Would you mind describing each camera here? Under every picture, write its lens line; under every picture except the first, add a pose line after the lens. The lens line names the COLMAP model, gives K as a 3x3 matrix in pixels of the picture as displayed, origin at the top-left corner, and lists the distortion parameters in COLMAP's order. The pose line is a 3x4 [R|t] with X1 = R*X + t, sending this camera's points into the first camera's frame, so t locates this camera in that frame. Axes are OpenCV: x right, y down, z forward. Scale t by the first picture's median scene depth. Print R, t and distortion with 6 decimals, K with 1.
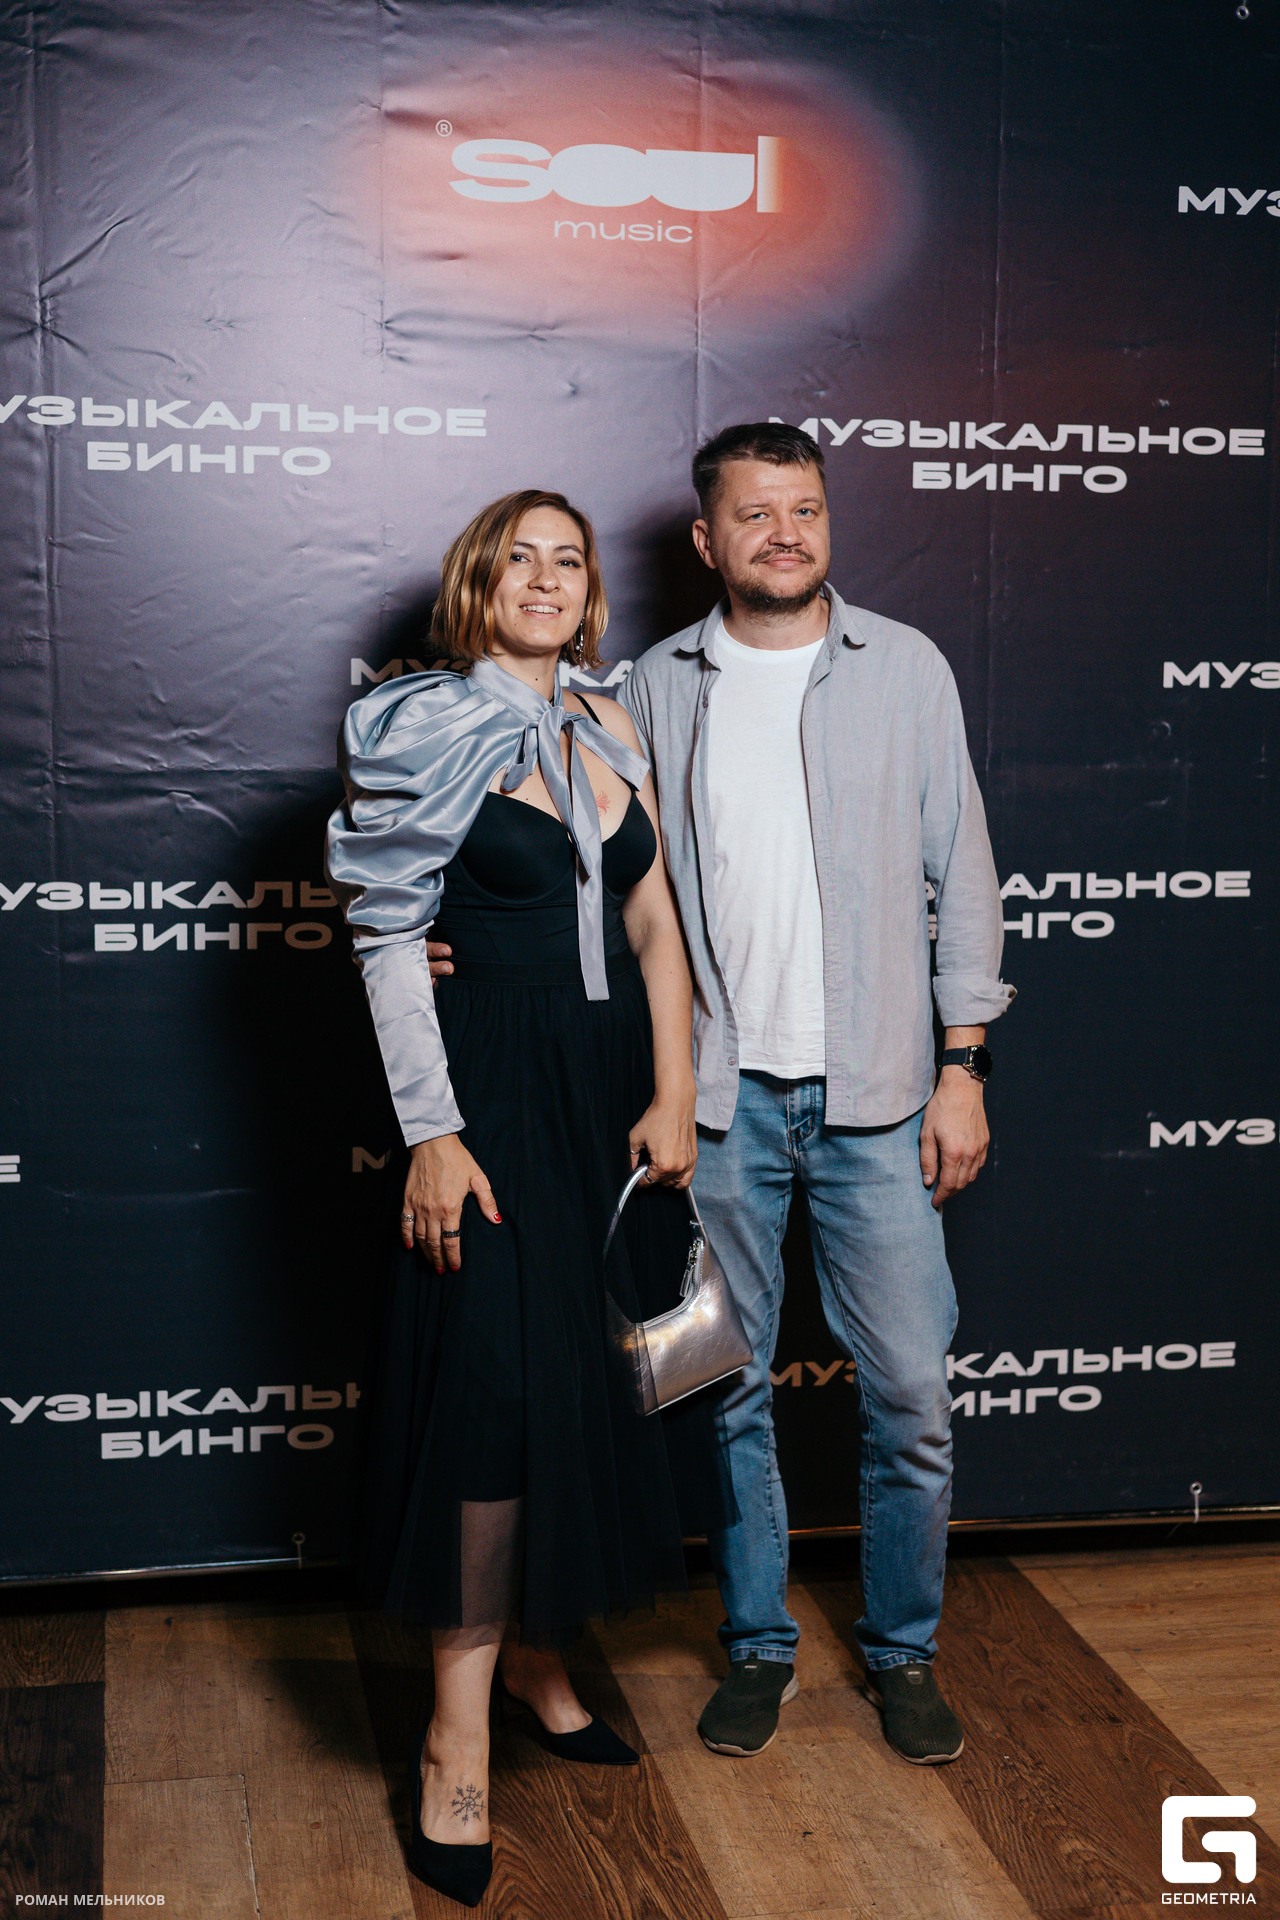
lens RADIAL K [[2714.6, 0, 635.9], [0, 2714.6, 958.8], [0, 0, 1]] dist [-0.004927, 0.062170]
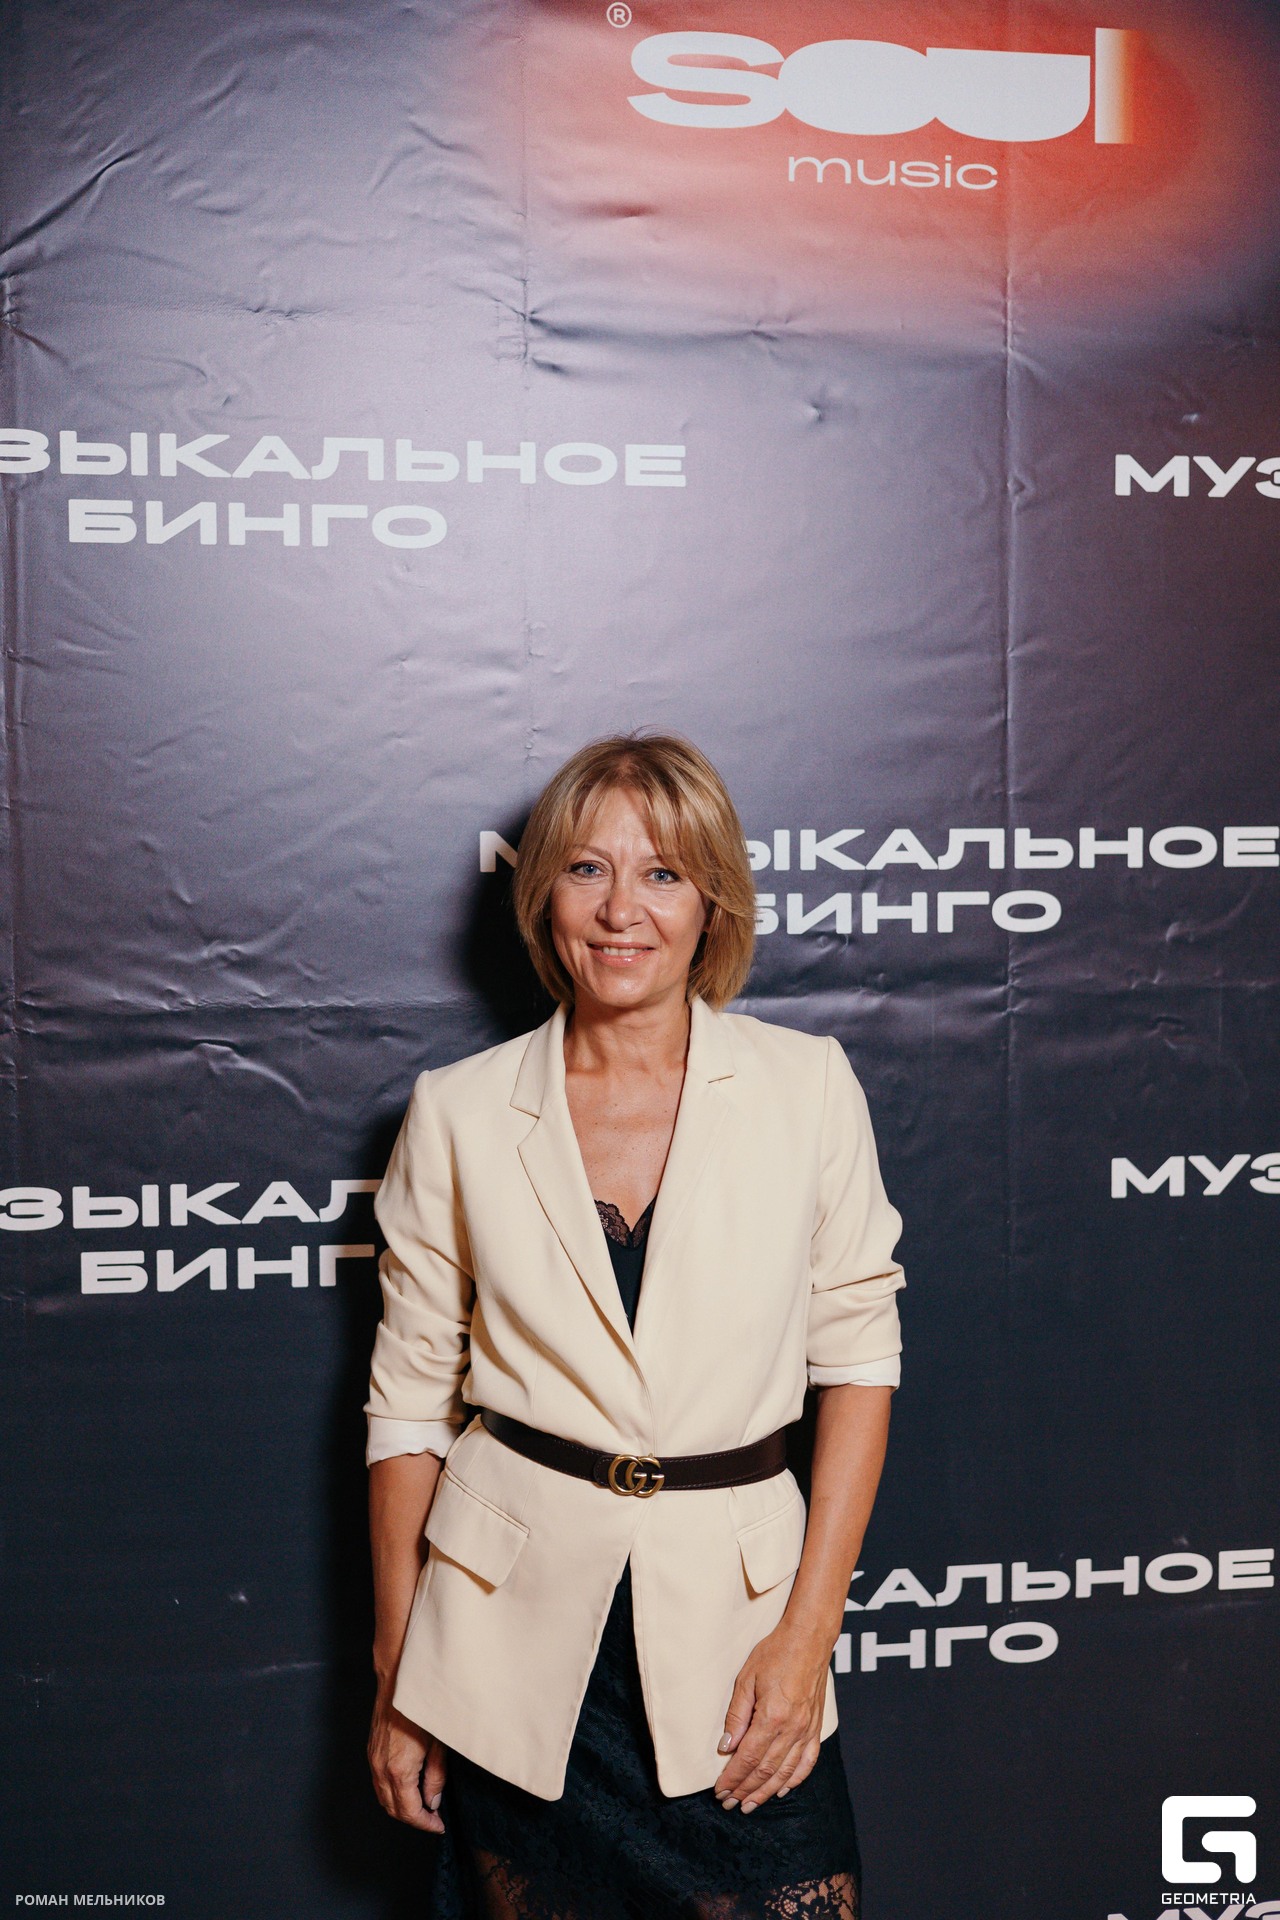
lens RADIAL K [[2735.5, 0, 638.8], [0, 2735.5, 964.1], [0, 0, 1]] dist [0.001549, 0.017914]
pose [[0.999580, -0.011963, -0.026412, -0.050847], [0.010269, 0.997937, -0.063379, -0.038058], [0.027116, 0.063082, 0.997640, 0.358813]]
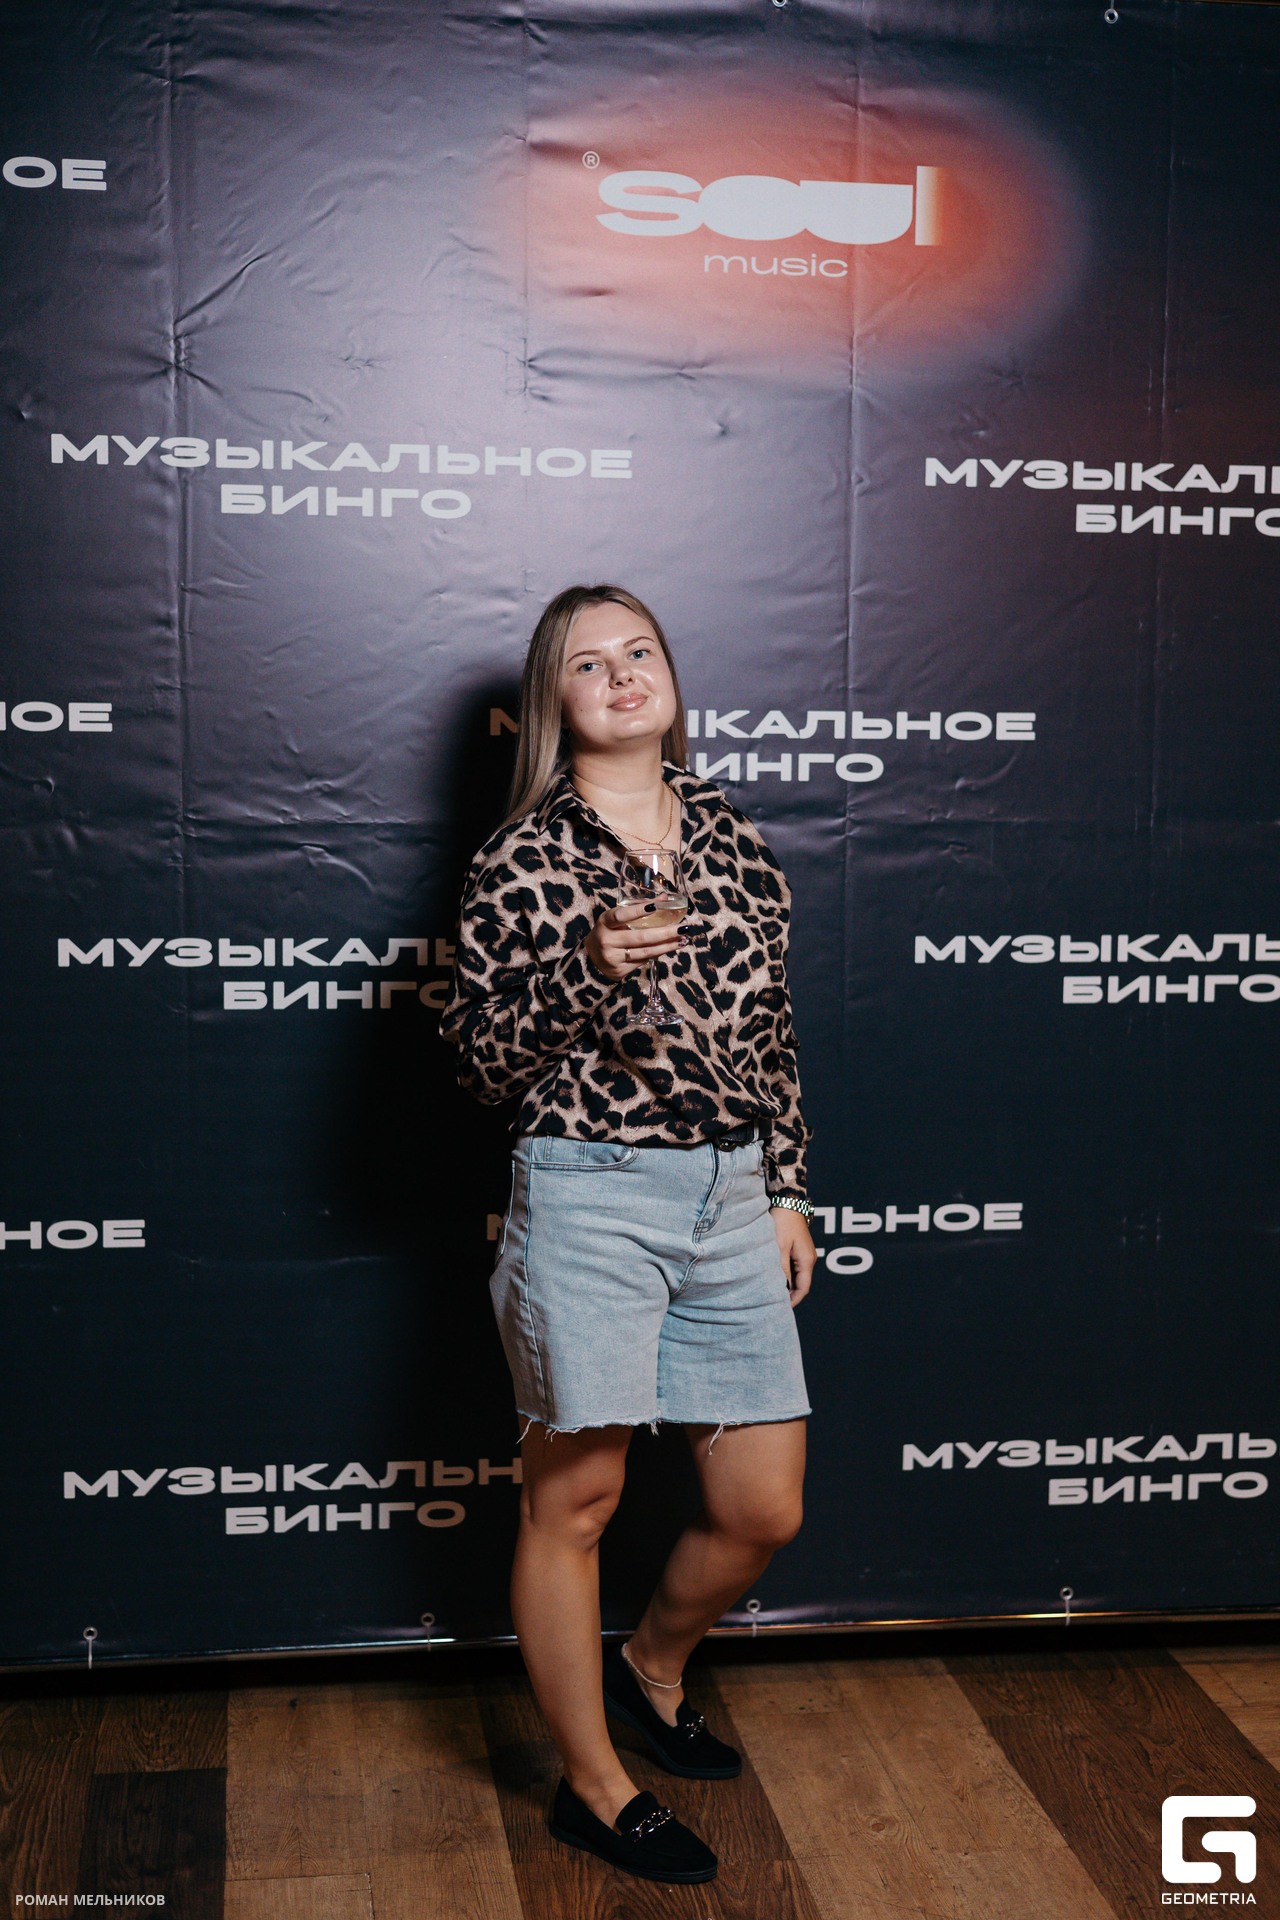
lens RADIAL K [[2713.6, 0, 639.1], [0, 2713.6, 963.7], [0, 0, 1]] dist [-0.016017, 0.126606]
pose [[0.998915, 0.007257, -0.046004, -0.007108], [-0.007815, 0.999898, -0.011966, -0.008726], [0.045912, 0.012313, 0.998870, 0.040750]]
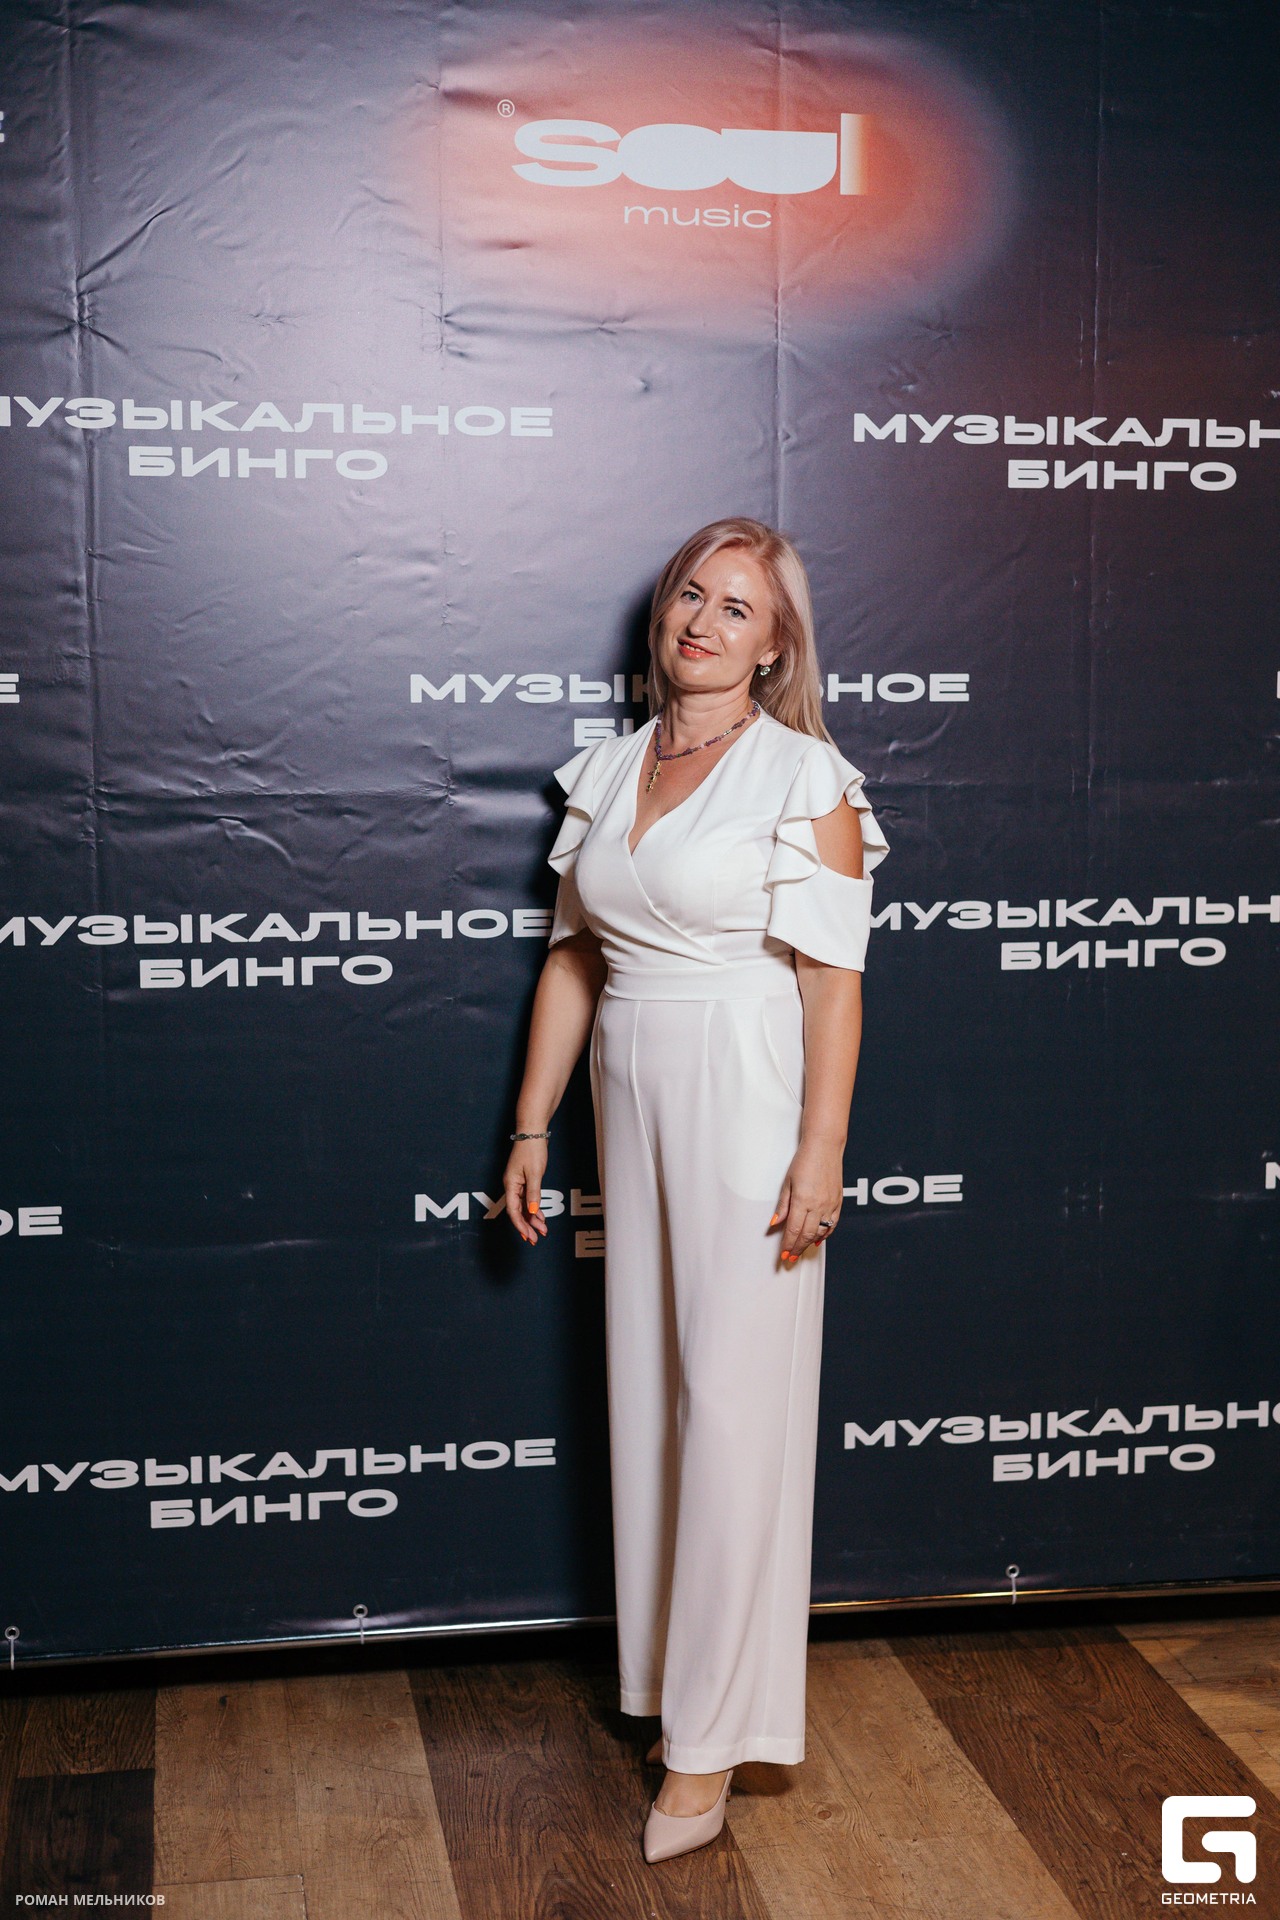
lens RADIAL K [[2707.2, 0, 642.8], [0, 2707.2, 962.0], [0, 0, 1]] dist [-0.008030, 0.072874]
pose [[0.999767, -0.006772, -0.020506, -0.006212], [0.006653, 0.999961, -0.005866, -0.005314], [0.020545, 0.005729, 0.999773, 0.067235]]
